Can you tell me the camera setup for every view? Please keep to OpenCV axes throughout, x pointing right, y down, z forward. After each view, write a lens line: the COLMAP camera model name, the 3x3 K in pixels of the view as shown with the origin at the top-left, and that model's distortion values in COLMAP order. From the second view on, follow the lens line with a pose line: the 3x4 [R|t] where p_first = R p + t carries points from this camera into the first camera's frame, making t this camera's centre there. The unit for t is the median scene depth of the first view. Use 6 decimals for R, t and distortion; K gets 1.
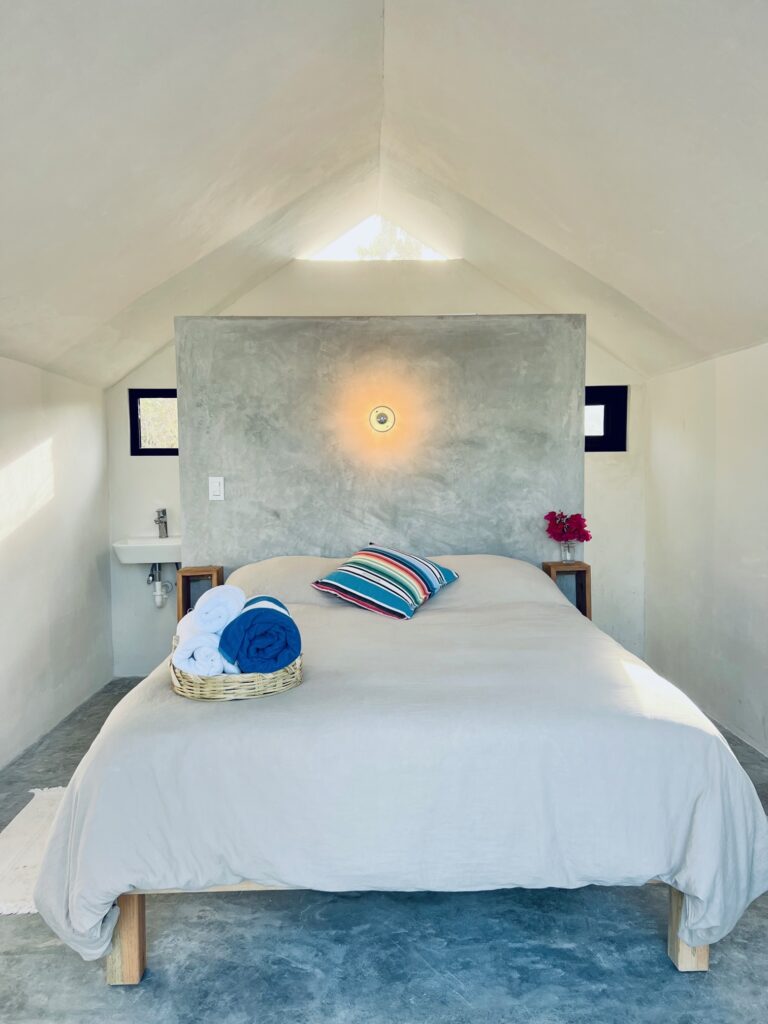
lens RADIAL K [[768.7, 0, 384.0], [0, 768.7, 512.0], [0, 0, 1]] dist [0.097849, 0.000742]
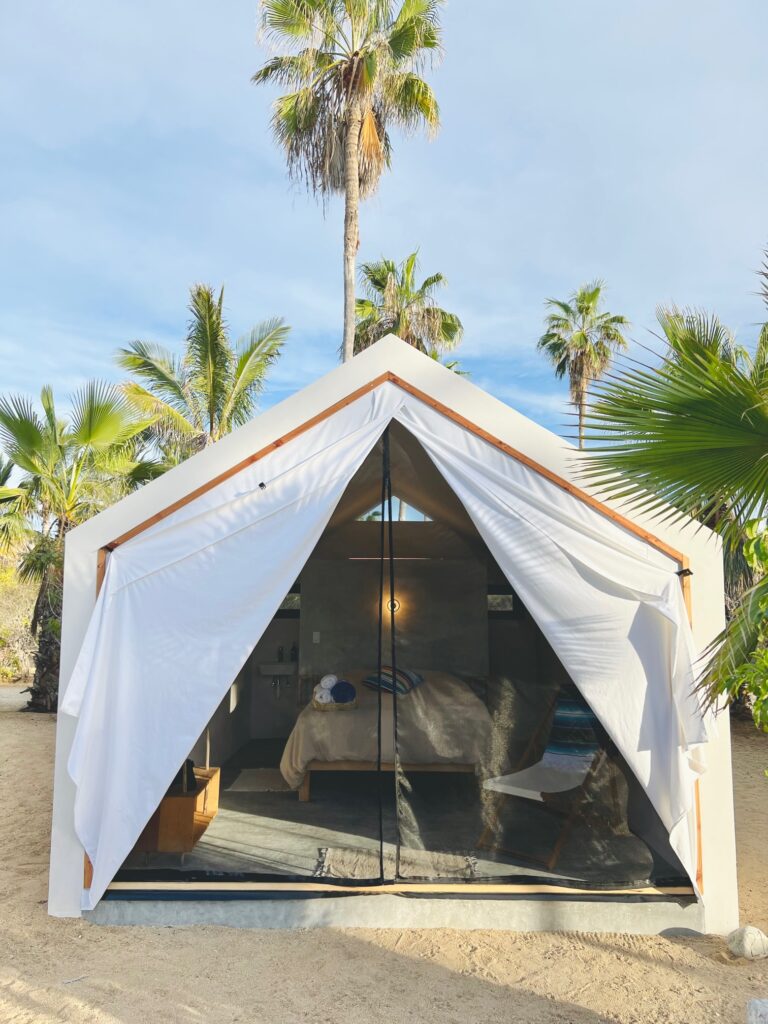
lens RADIAL K [[768.7, 0, 384.0], [0, 768.7, 512.0], [0, 0, 1]] dist [0.097849, 0.000742]
pose [[0.998494, 0.010325, -0.053884, 0.084819], [-0.019905, 0.983388, -0.180422, 0.011166], [0.051126, 0.181223, 0.982112, -1.168791]]
